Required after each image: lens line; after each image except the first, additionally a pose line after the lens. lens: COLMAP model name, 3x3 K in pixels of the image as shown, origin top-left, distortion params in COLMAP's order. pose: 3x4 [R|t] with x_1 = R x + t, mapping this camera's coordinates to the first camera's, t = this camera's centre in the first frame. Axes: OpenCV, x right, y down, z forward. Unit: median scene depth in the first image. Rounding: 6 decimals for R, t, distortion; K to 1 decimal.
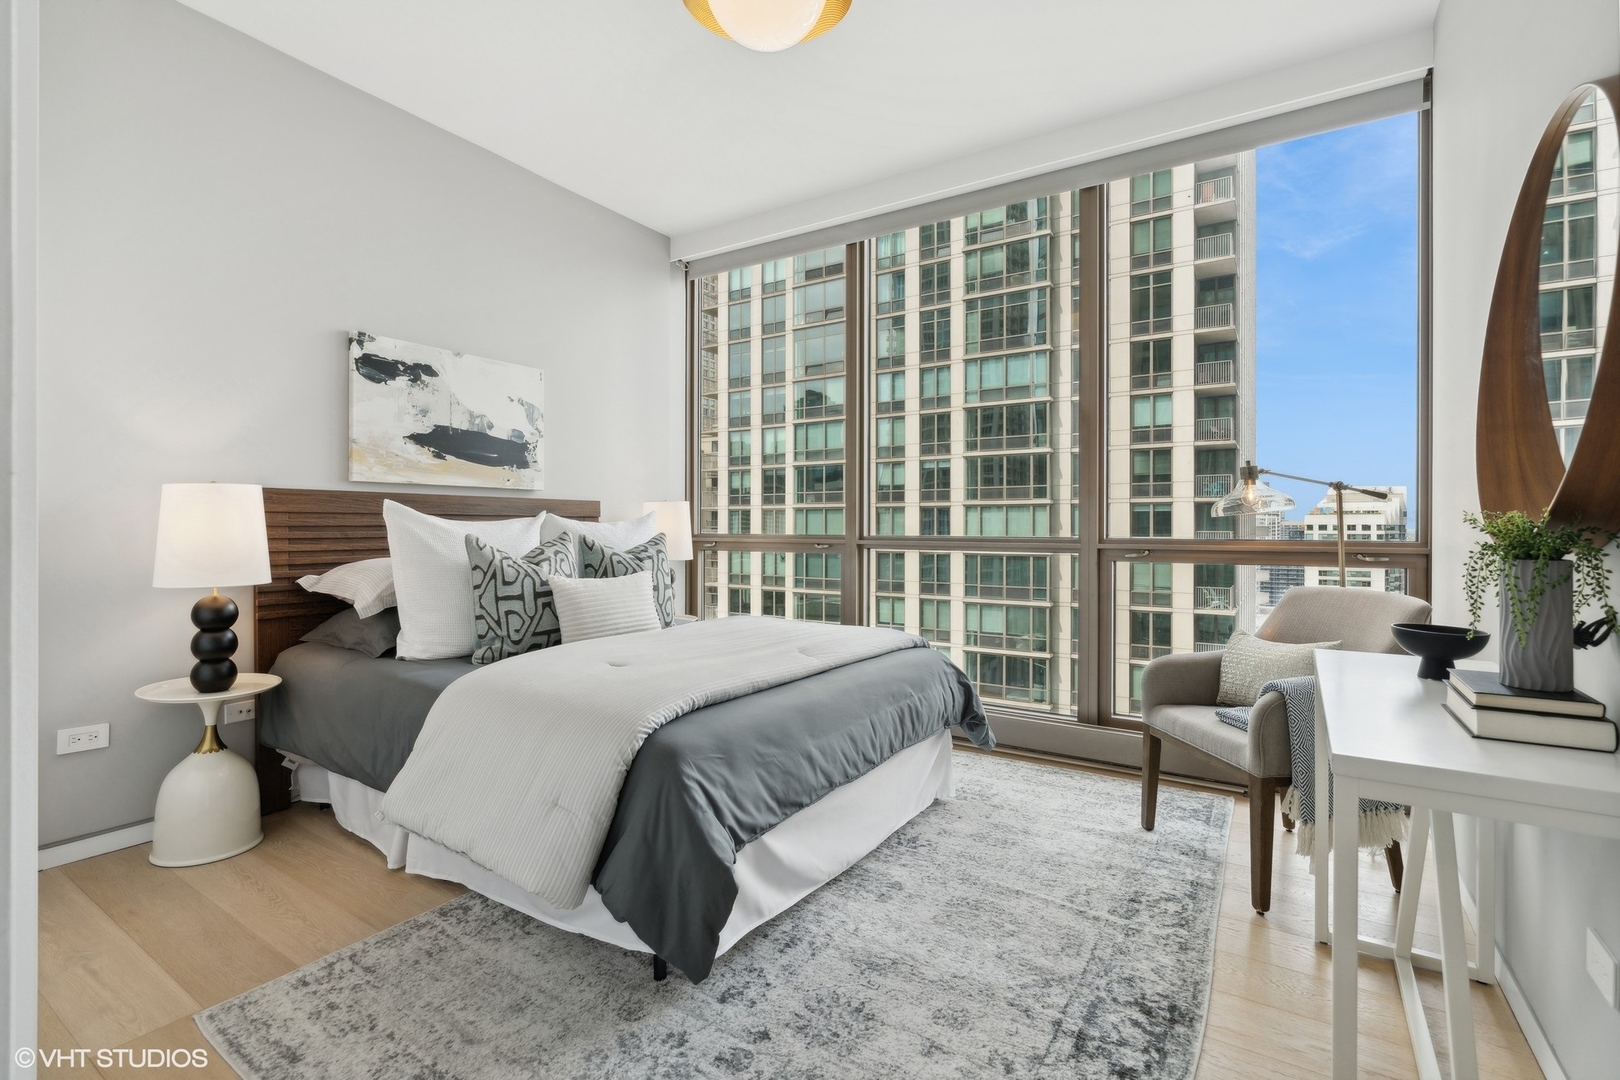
lens RADIAL K [[749.8, 0, 786.8], [0, 749.8, 531.2], [0, 0, 1]] dist [0.001398, 0.000034]
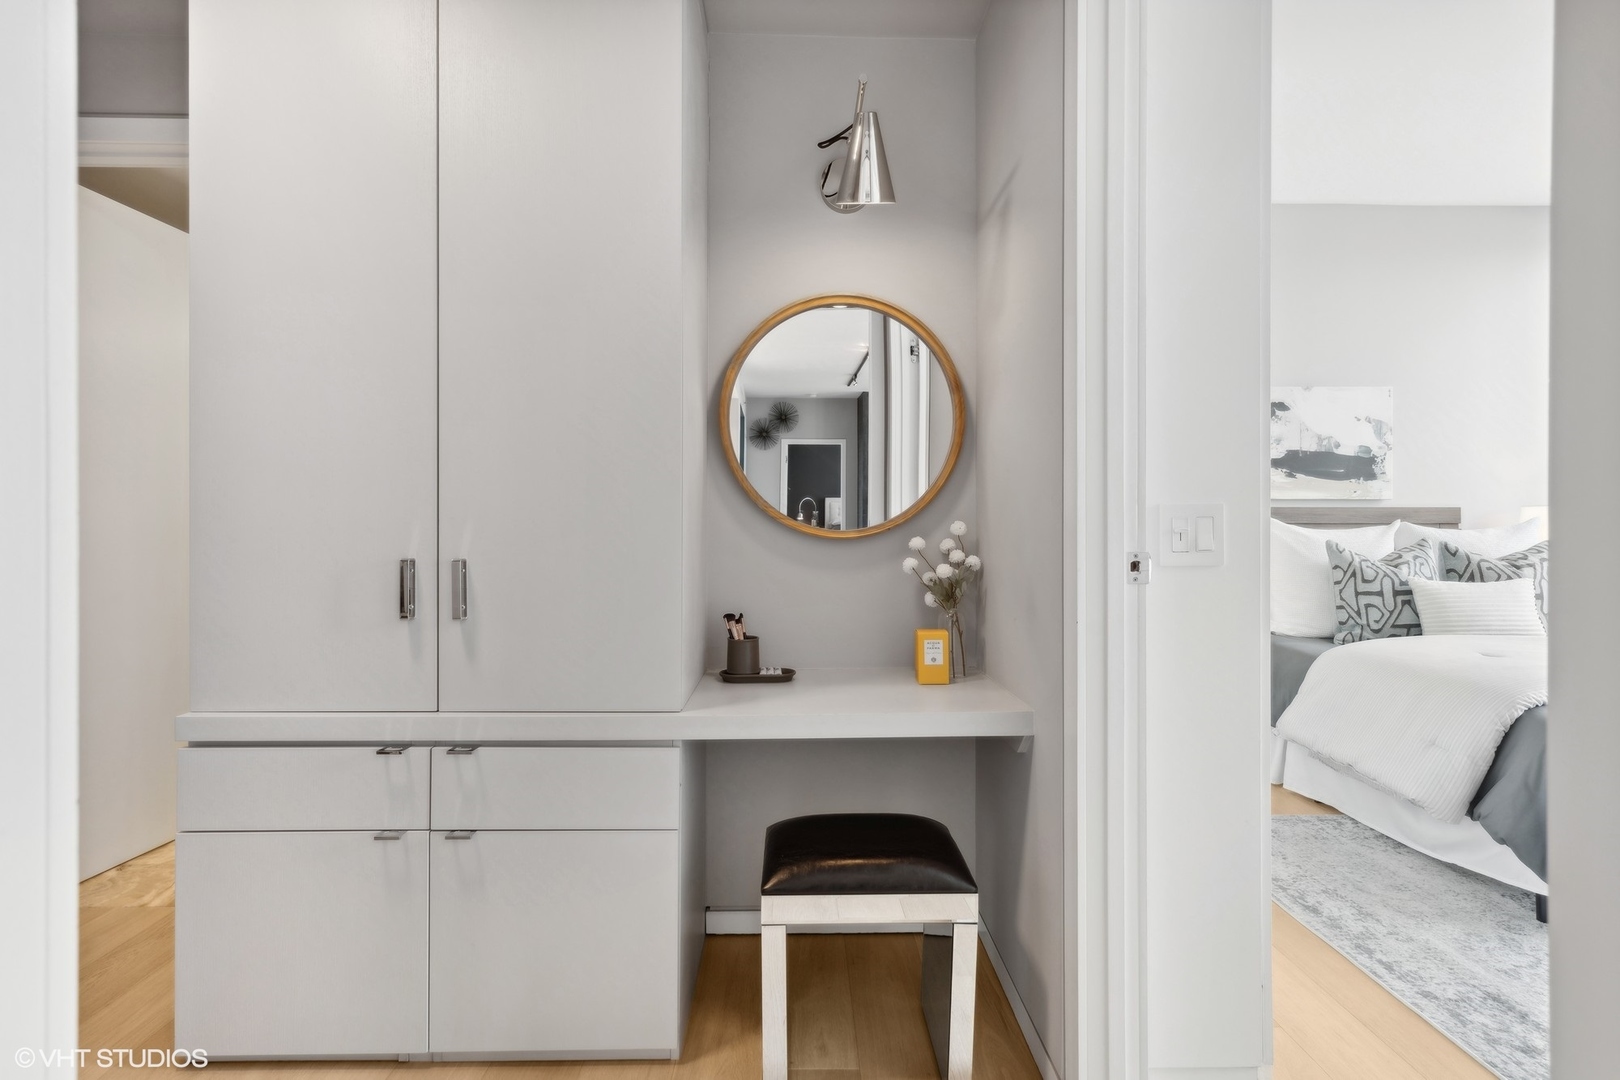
lens RADIAL K [[739.1, 0, 805.7], [0, 739.1, 530.5], [0, 0, 1]] dist [0.002991, 0.000697]
pose [[0.577876, -0.001566, -0.816123, 0.068802], [-0.002900, 0.999988, -0.003972, -0.004169], [0.816119, 0.004662, 0.577865, -0.375796]]
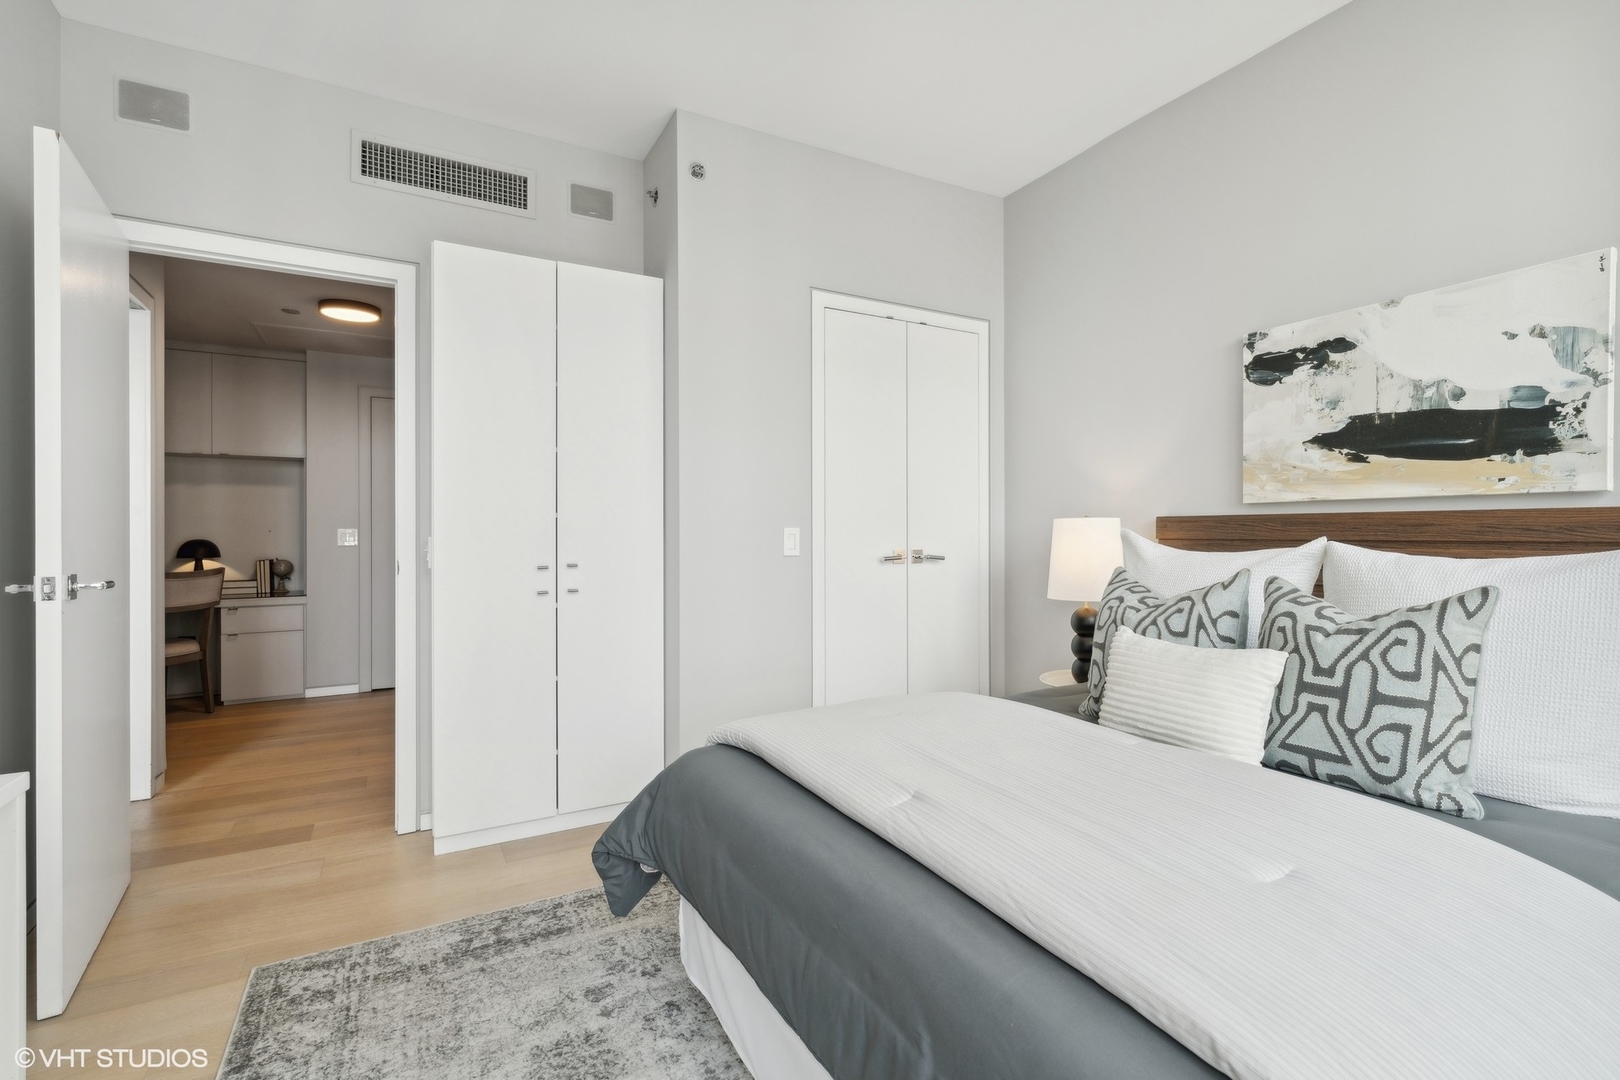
lens RADIAL K [[740.3, 0, 815.3], [0, 740.3, 537.3], [0, 0, 1]] dist [-0.000195, -0.000027]
pose [[-0.442935, -0.000571, -0.896553, 0.447022], [-0.007764, 0.999965, 0.003199, -0.026371], [0.896520, 0.008378, -0.442924, 0.956904]]
